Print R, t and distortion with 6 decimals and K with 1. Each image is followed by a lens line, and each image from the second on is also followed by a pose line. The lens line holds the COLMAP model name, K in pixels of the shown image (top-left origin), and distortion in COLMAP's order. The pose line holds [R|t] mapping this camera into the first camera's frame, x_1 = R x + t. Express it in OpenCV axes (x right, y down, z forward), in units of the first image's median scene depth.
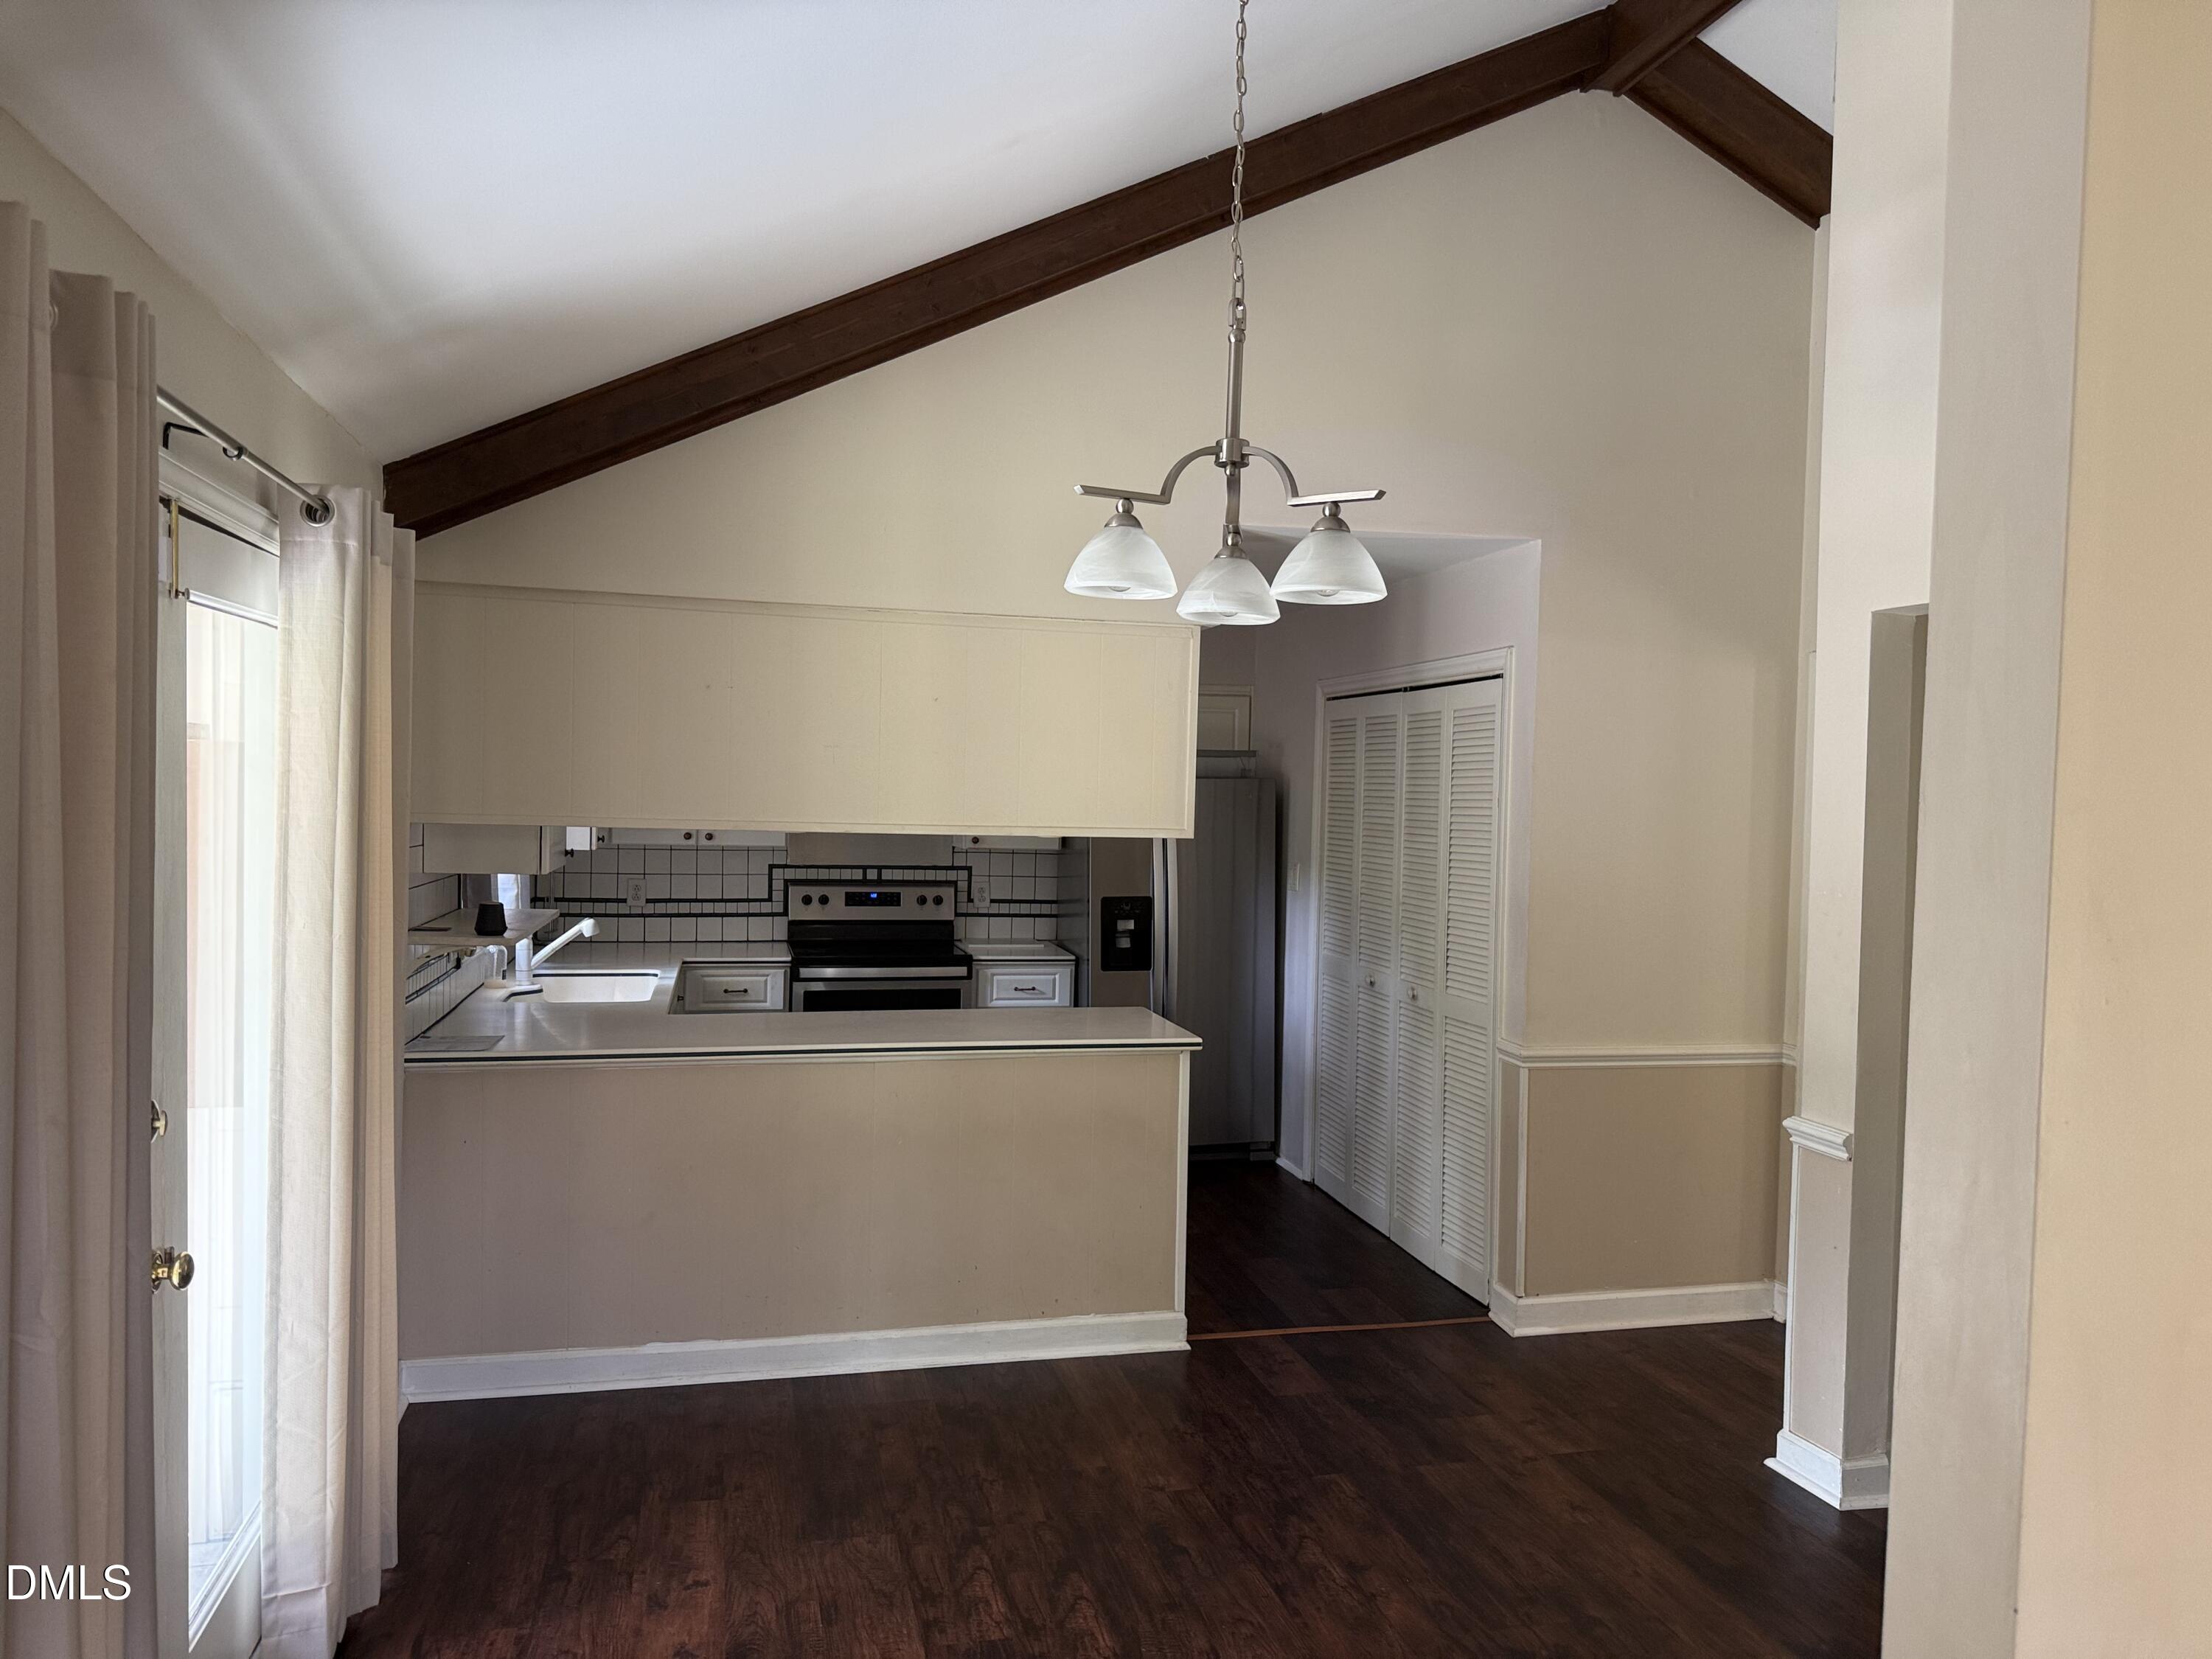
lens RADIAL K [[1581.2, 0, 1106.0], [0, 1581.2, 829.5], [0, 0, 1]] dist [0.106813, -0.153924]
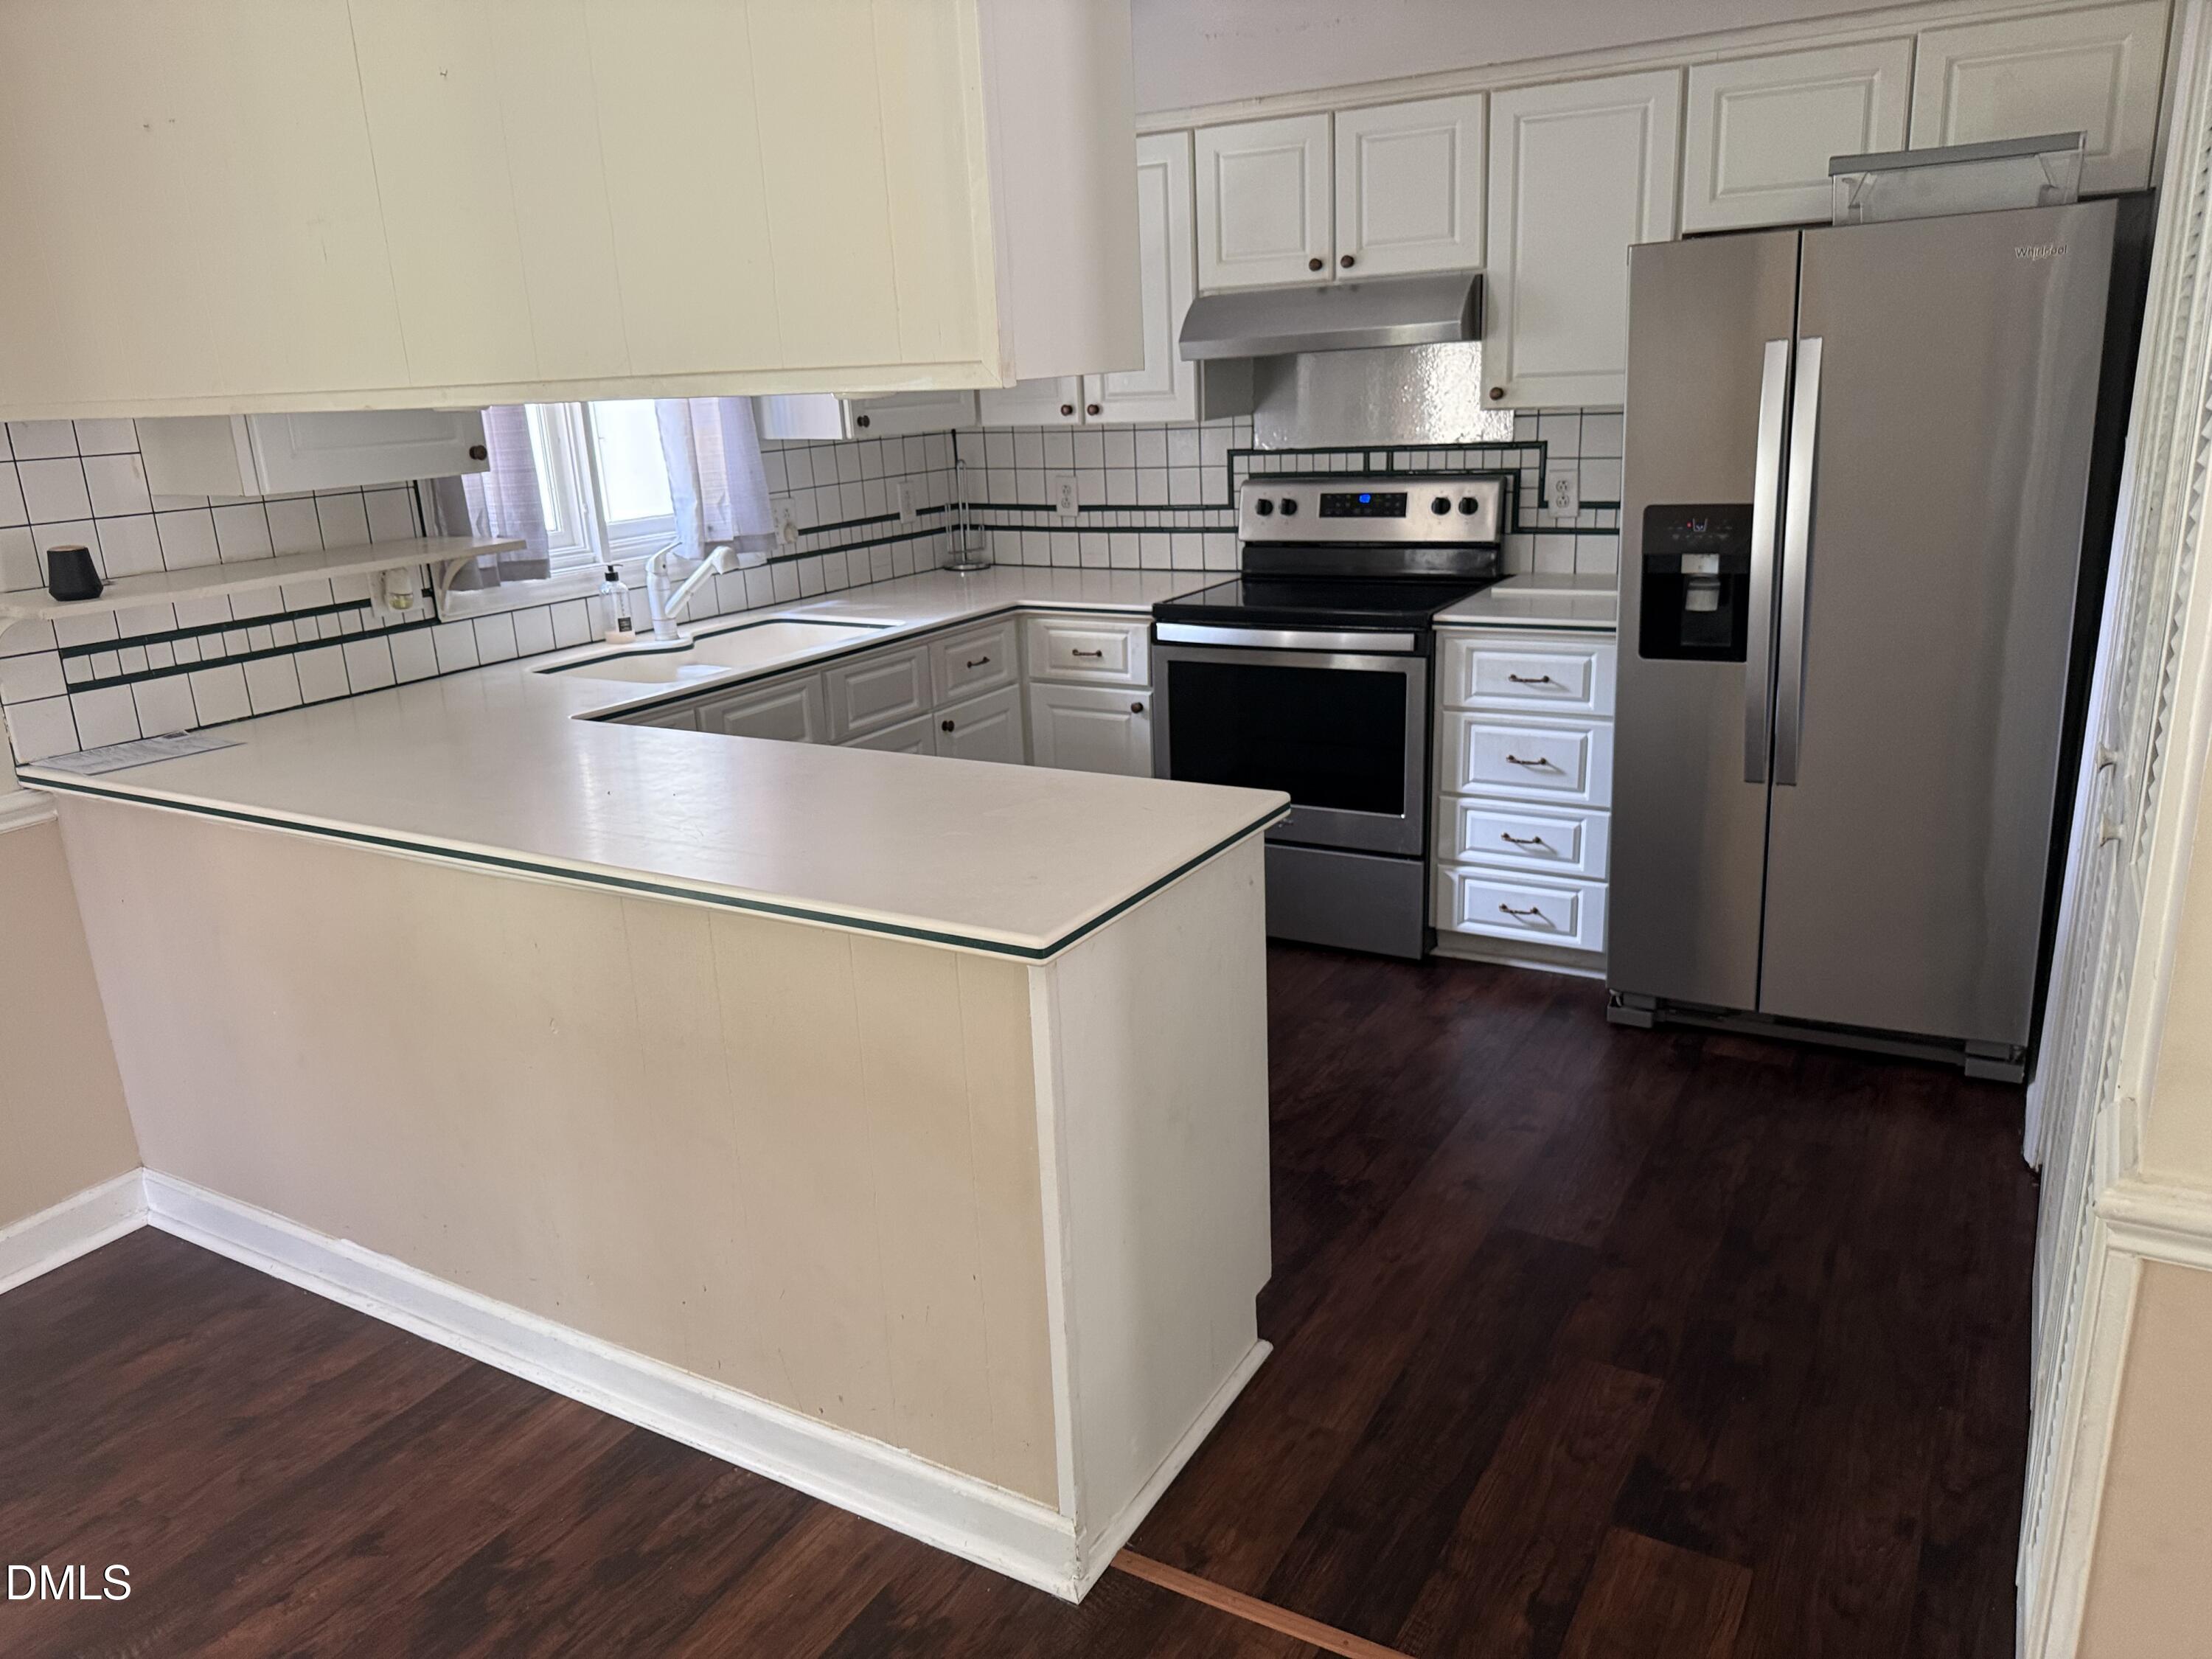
lens RADIAL K [[1581.2, 0, 1106.0], [0, 1581.2, 829.5], [0, 0, 1]] dist [0.106813, -0.153924]
pose [[0.705587, 0.142728, -0.694101, 0.221207], [0.048685, 0.967427, 0.248423, 0.008441], [0.706949, -0.209076, 0.675655, 0.501196]]
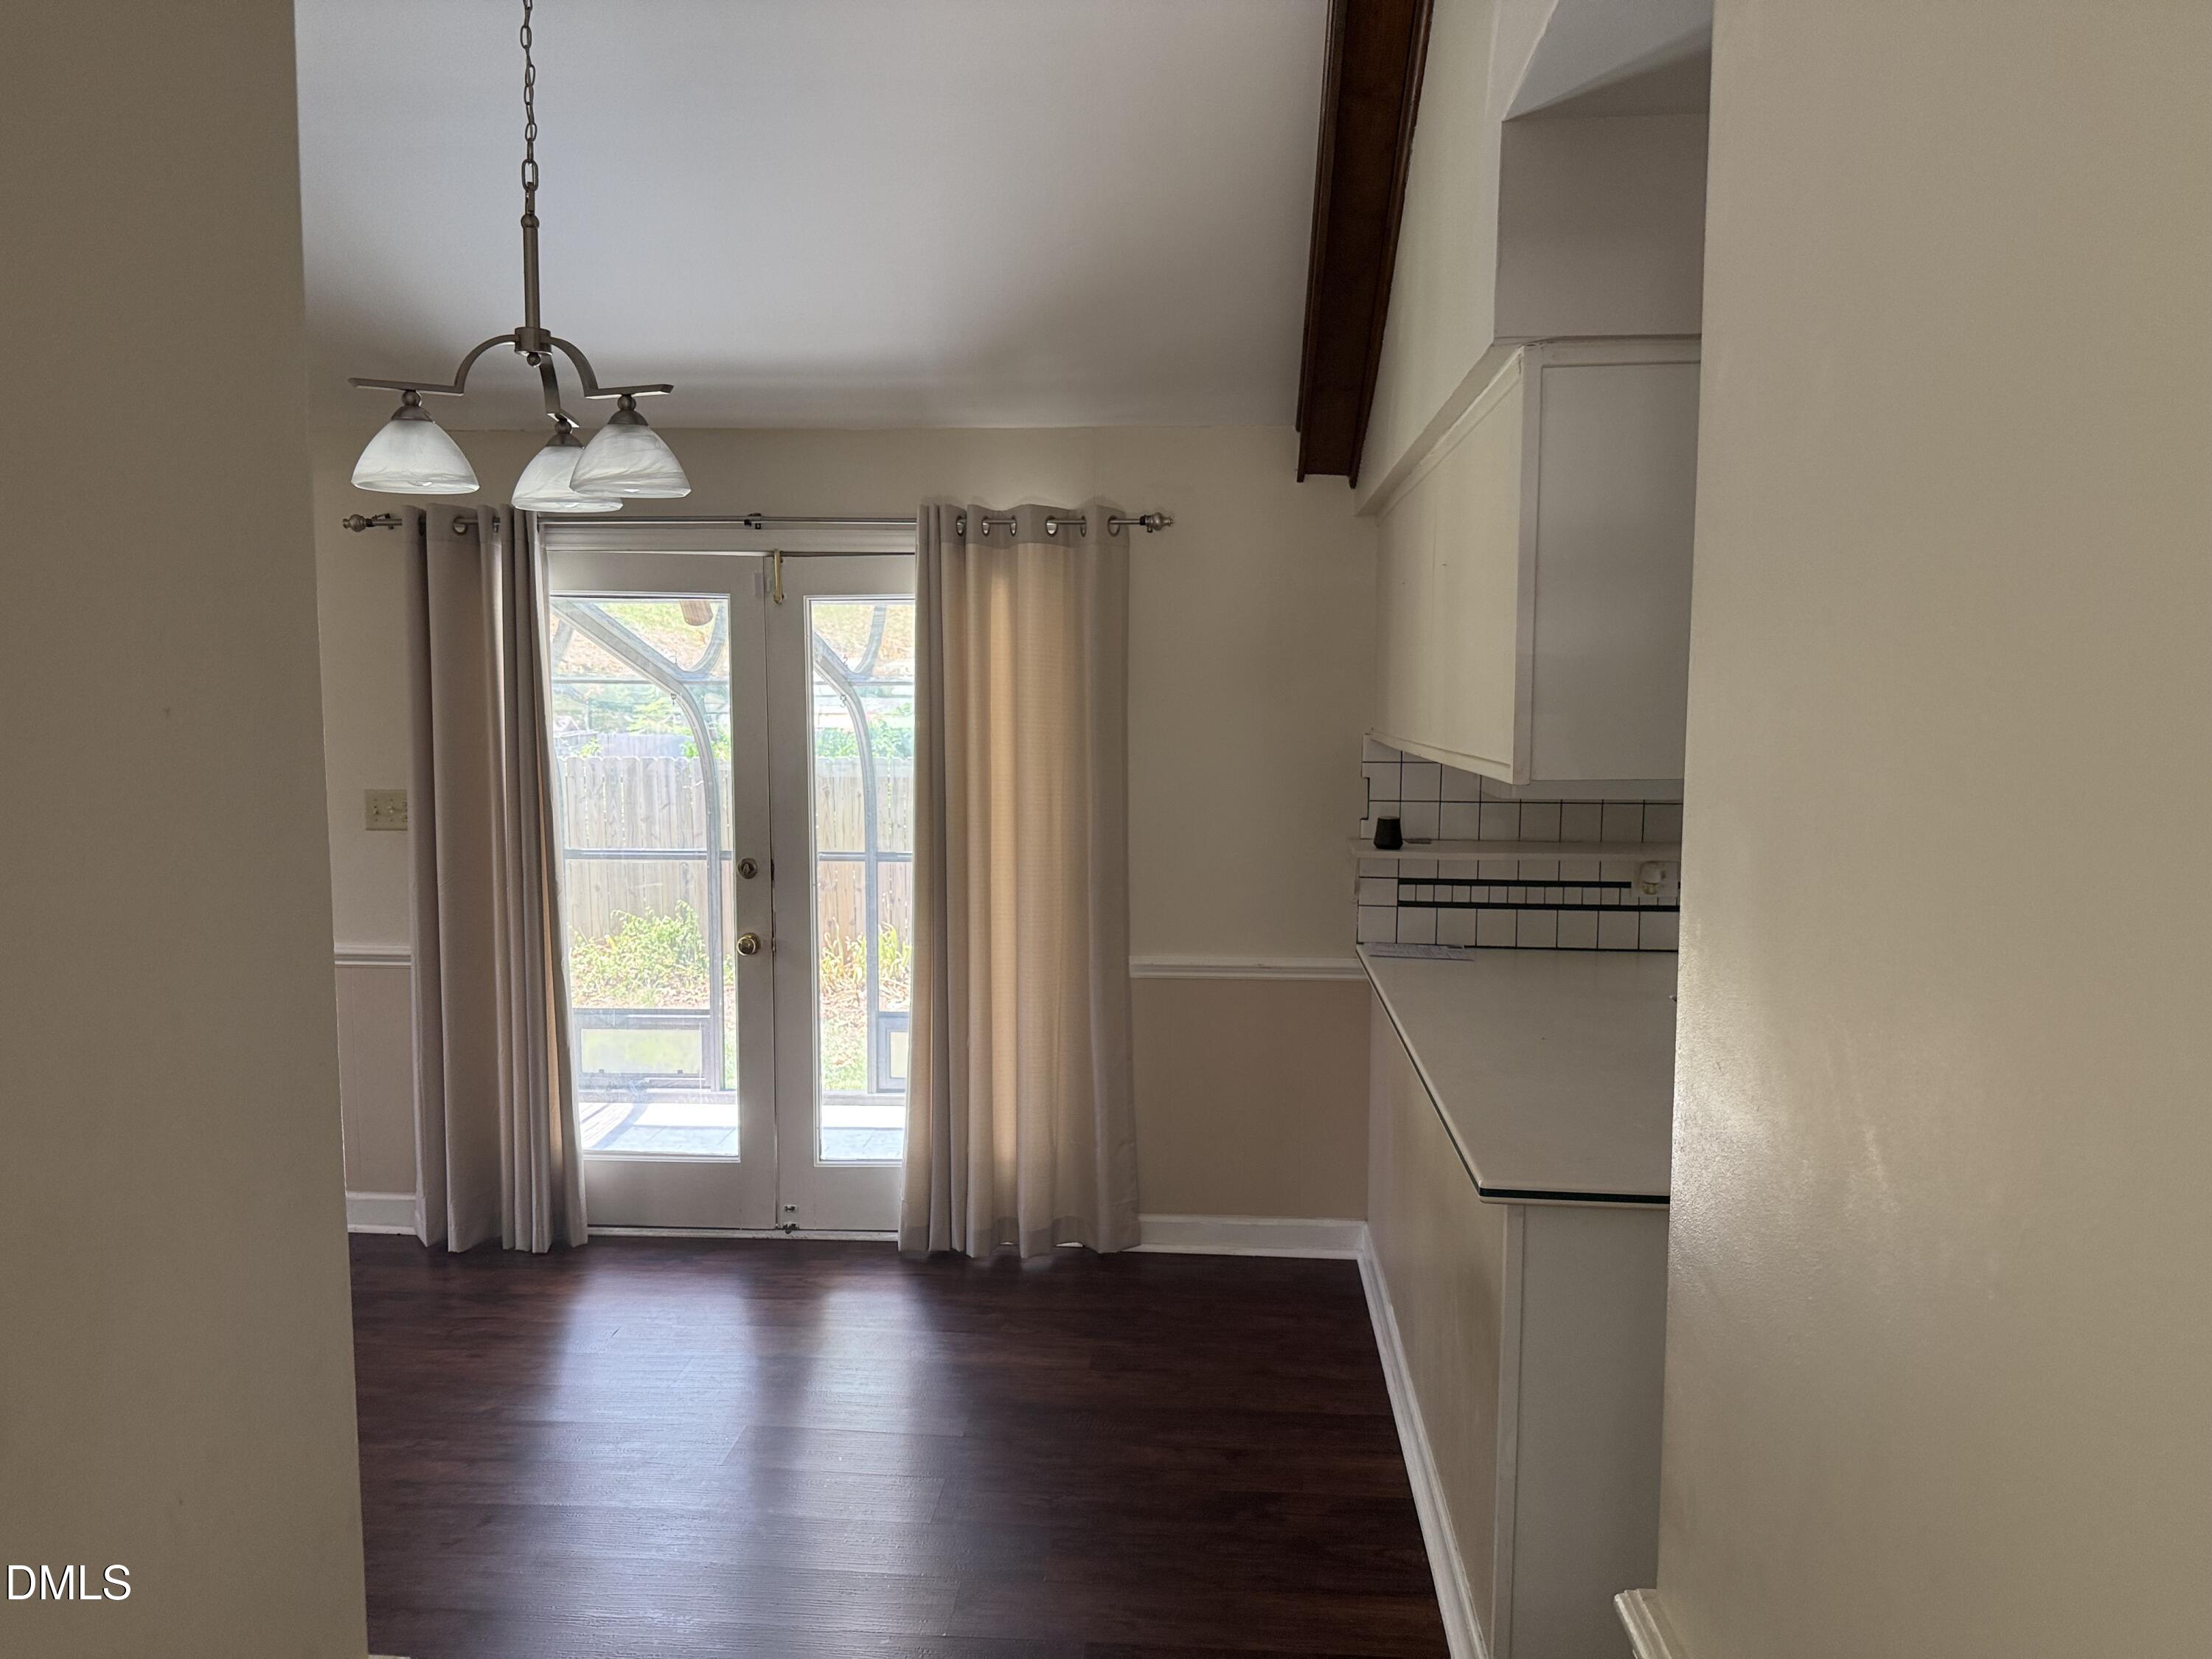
lens RADIAL K [[1581.2, 0, 1106.0], [0, 1581.2, 829.5], [0, 0, 1]] dist [0.106813, -0.153924]
pose [[-0.313082, 0.060113, -0.947822, 0.386276], [-0.034888, 0.996593, 0.074731, -0.010606], [0.949085, 0.056465, -0.309918, 0.687603]]
